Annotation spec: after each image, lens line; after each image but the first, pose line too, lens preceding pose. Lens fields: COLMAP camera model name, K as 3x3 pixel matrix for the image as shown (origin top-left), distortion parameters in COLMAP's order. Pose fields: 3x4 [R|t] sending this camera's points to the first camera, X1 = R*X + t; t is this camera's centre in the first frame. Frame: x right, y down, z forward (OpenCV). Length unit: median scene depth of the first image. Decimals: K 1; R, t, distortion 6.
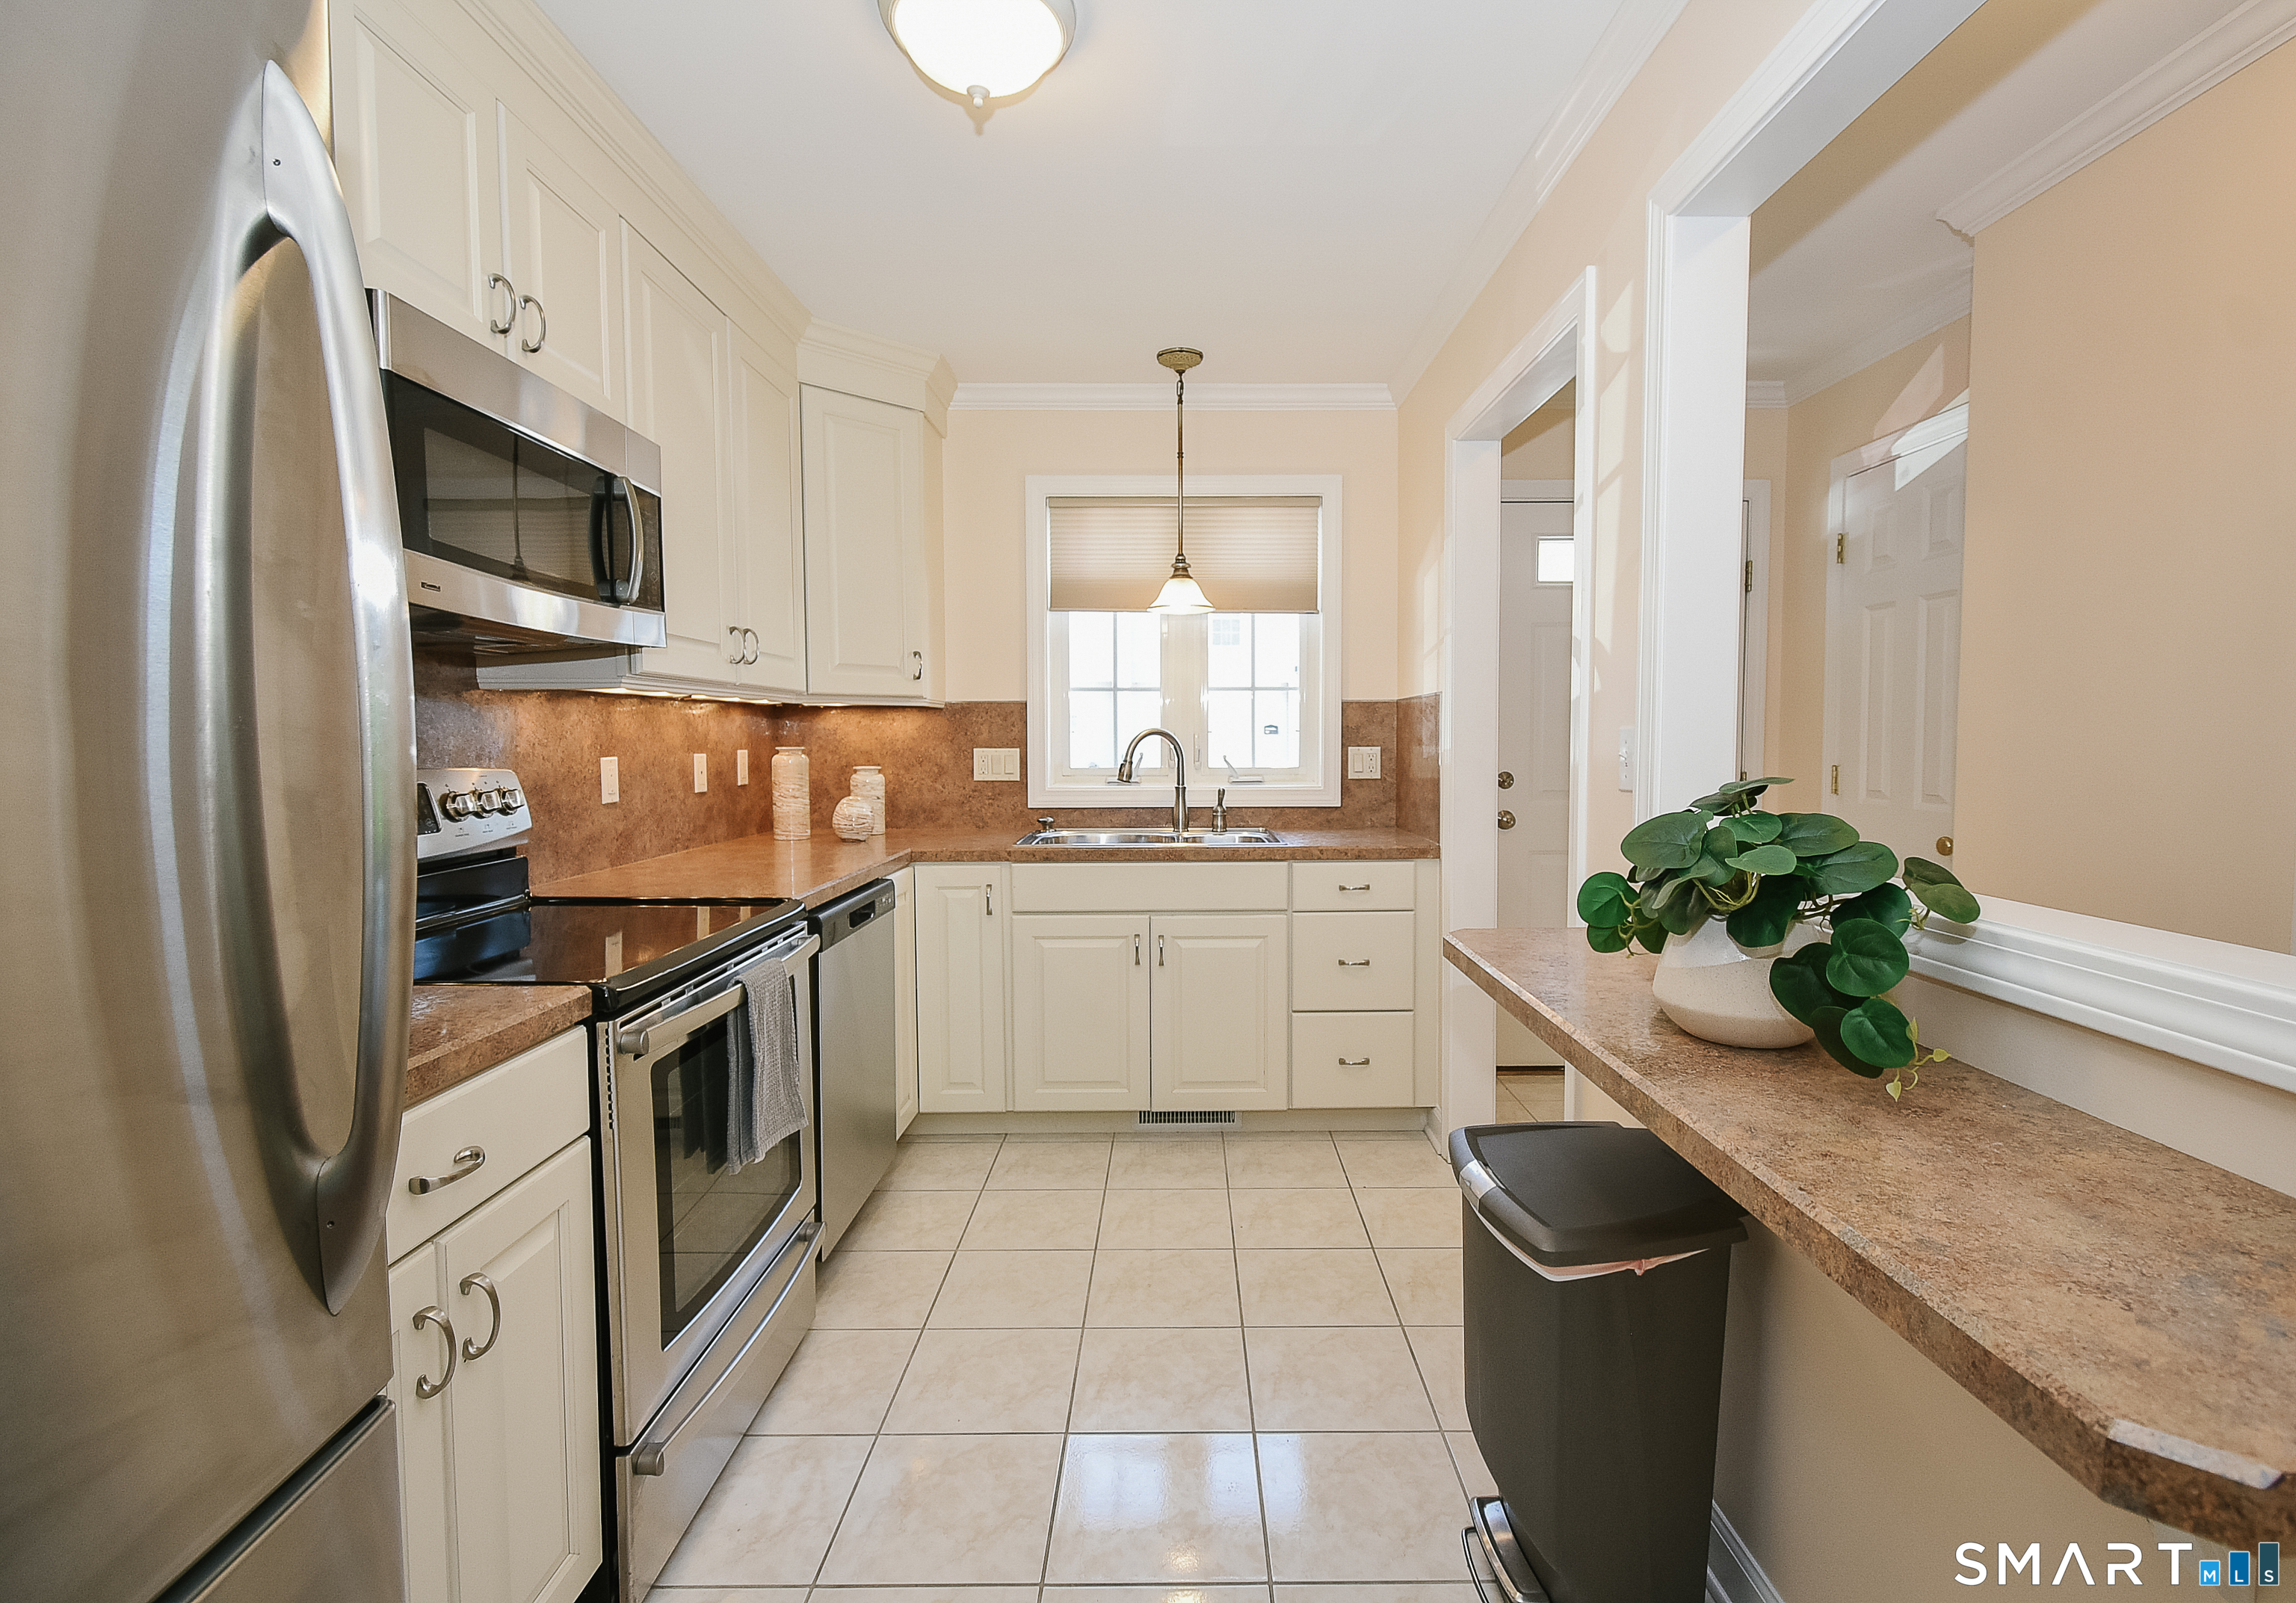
lens RADIAL K [[1010.3, 0, 1148.0], [0, 1010.3, 801.5], [0, 0, 1]] dist [-0.000180, -0.000012]
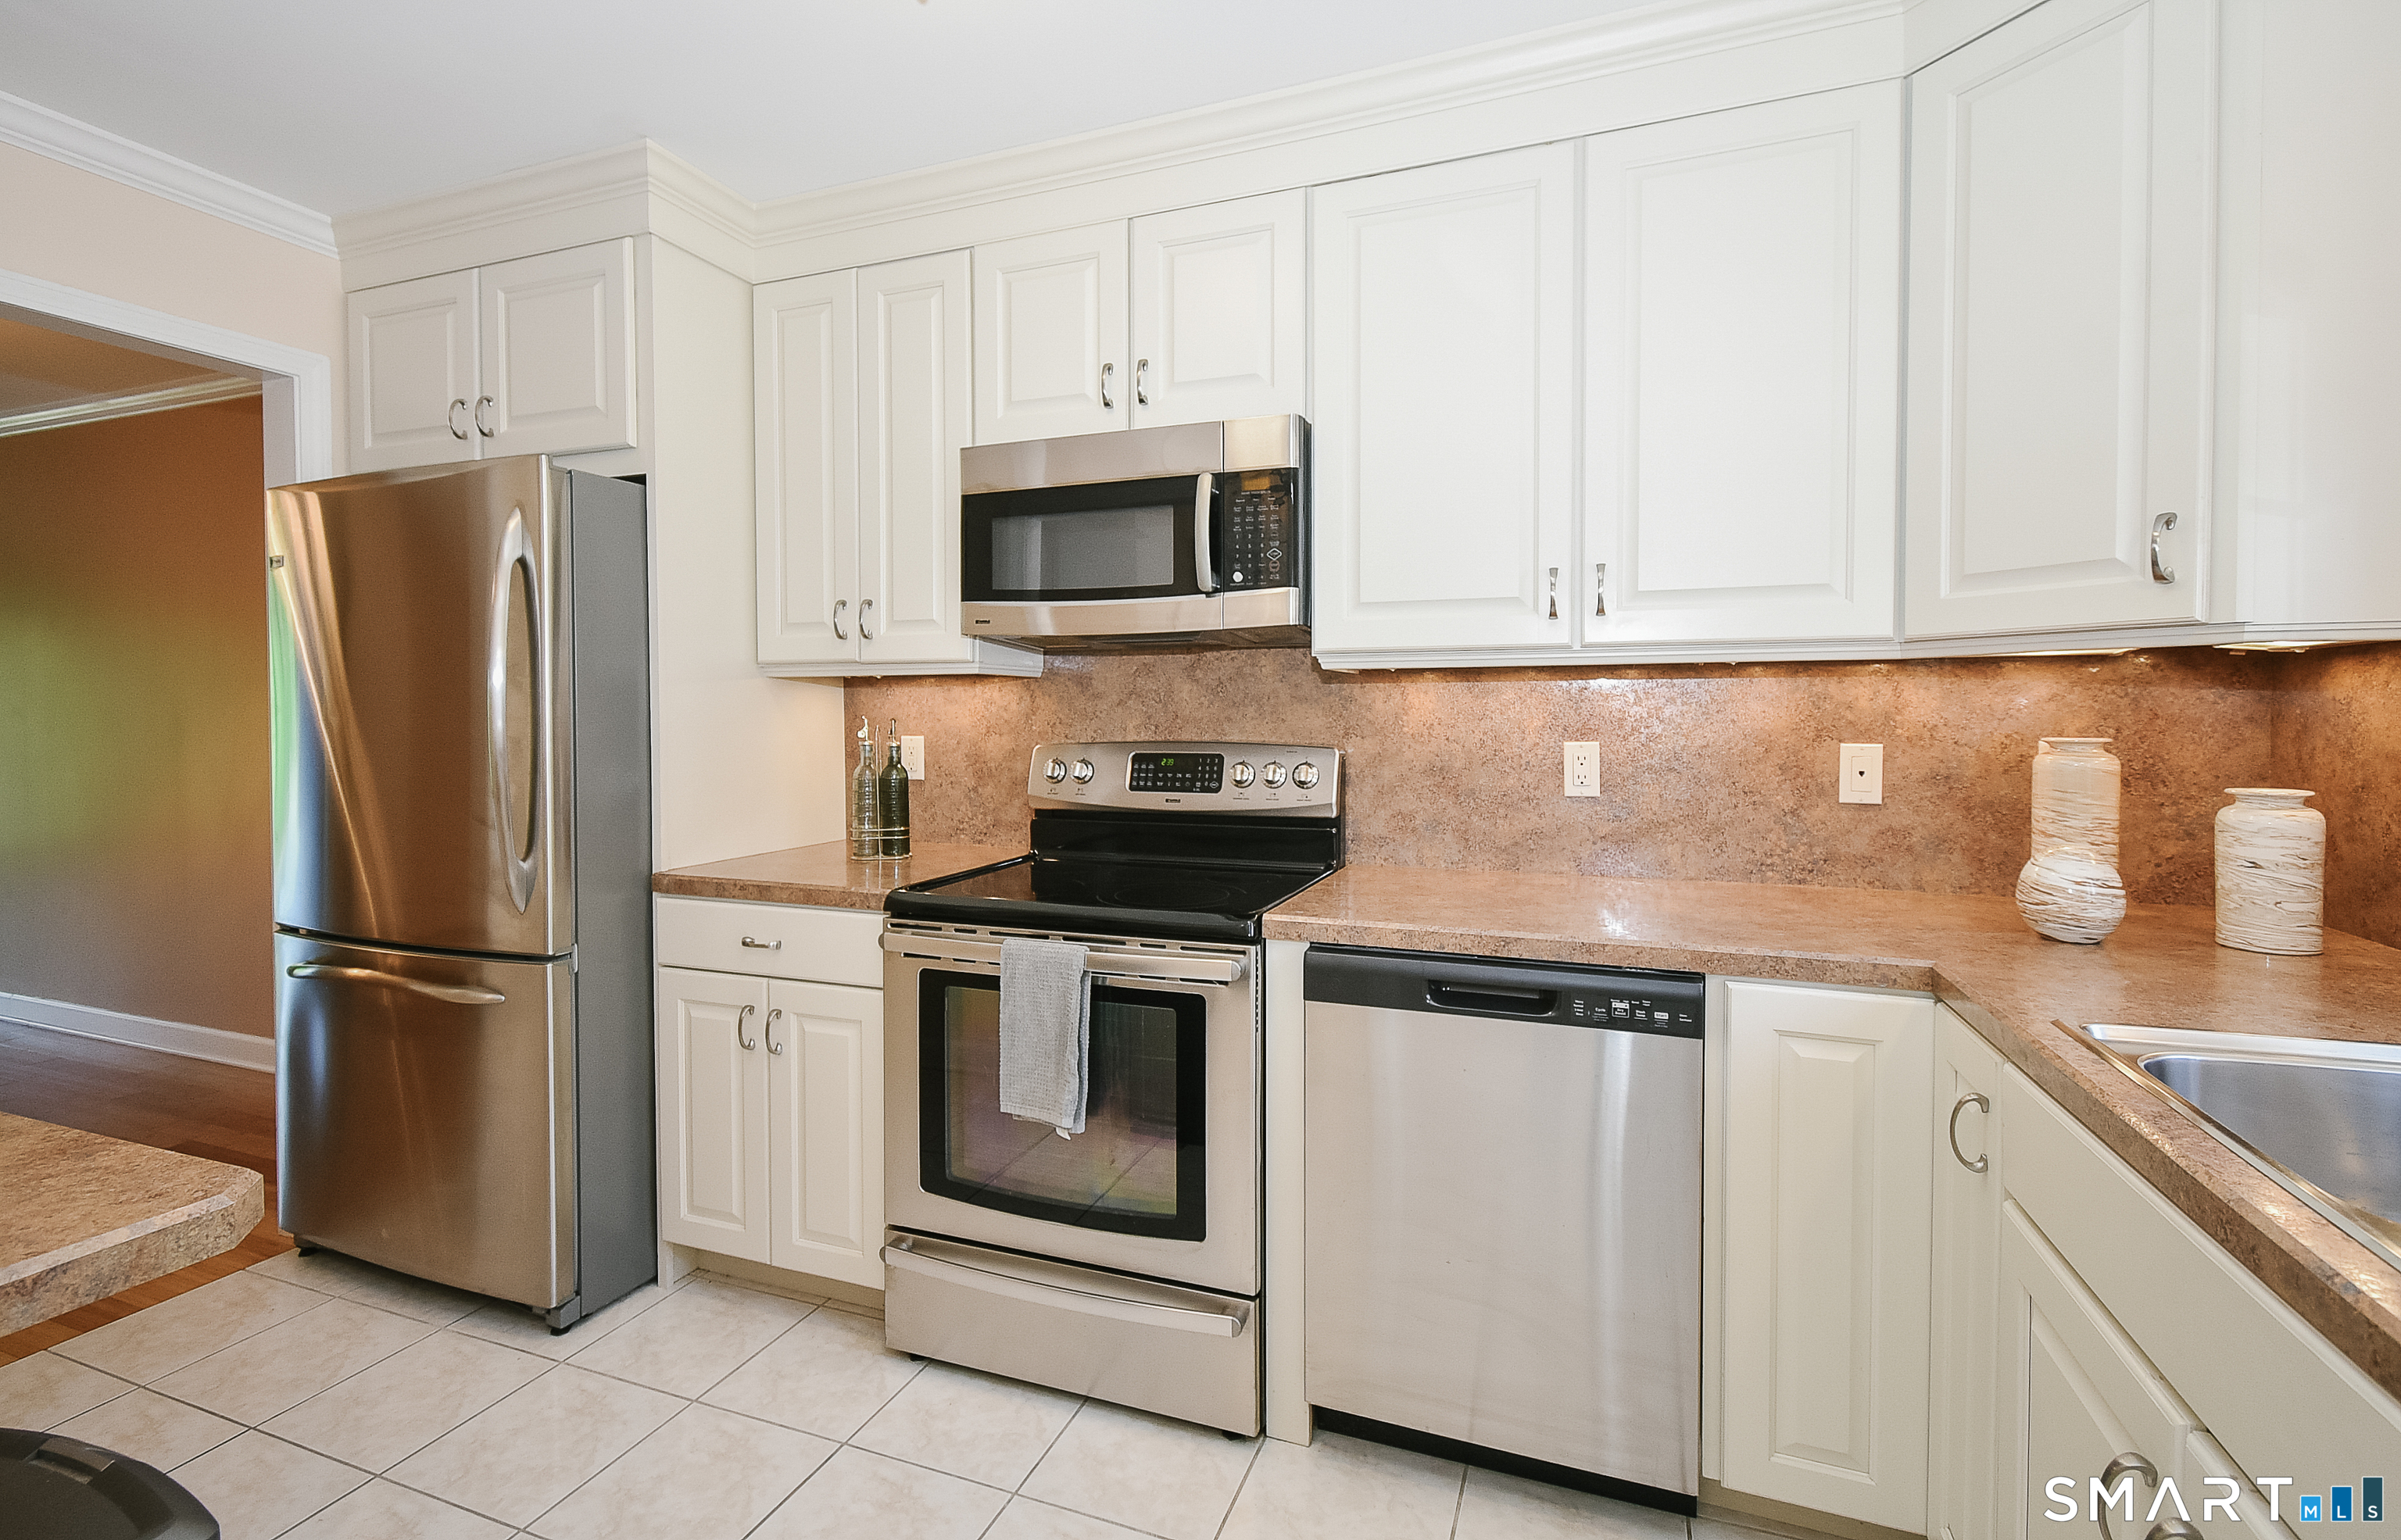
lens RADIAL K [[1102.3, 0, 1200.0], [0, 1102.3, 738.7], [0, 0, 1]] dist [0.001983, 0.000207]
pose [[-0.331147, 0.043540, -0.942574, 0.441243], [-0.055605, 0.996298, 0.065558, -0.092780], [0.941939, 0.074121, -0.327501, 1.053157]]
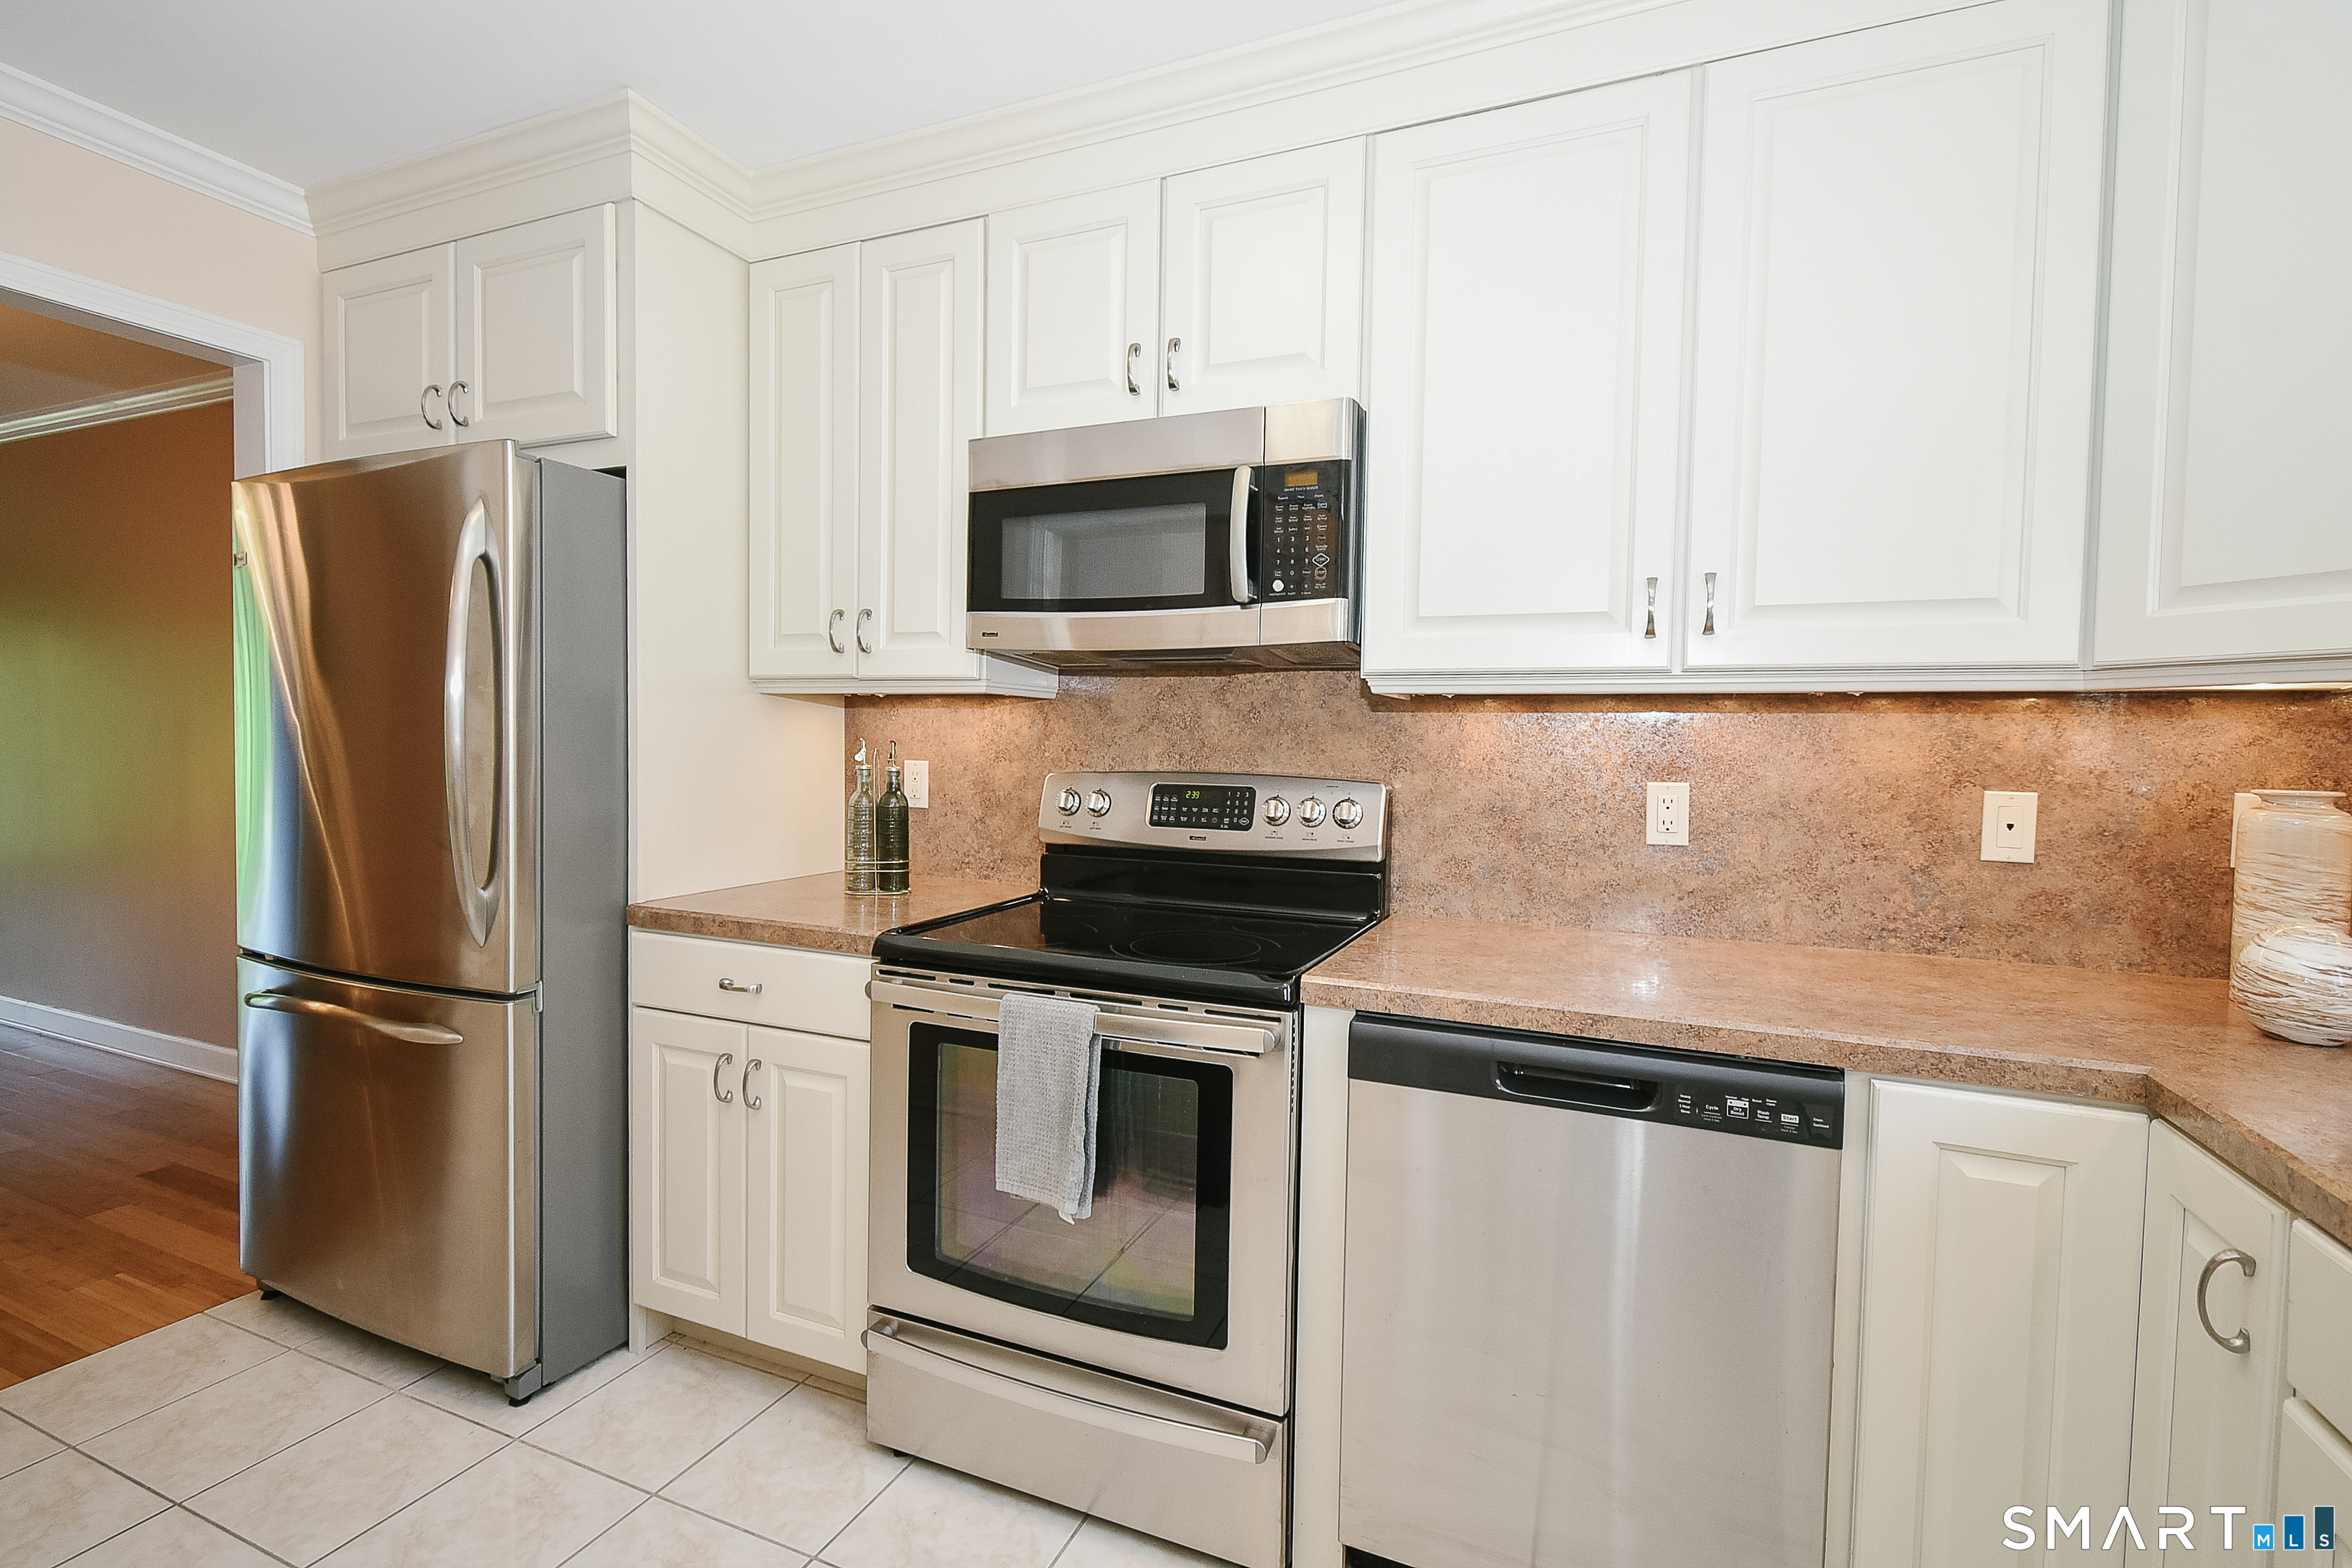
lens RADIAL K [[1062.1, 0, 1176.0], [0, 1062.1, 784.0], [0, 0, 1]] dist [-0.001325, -0.000134]
pose [[-0.370385, 0.049584, -0.927554, 0.313524], [-0.072970, 0.993935, 0.082271, -0.083488], [0.926008, 0.098155, -0.364520, 1.000233]]
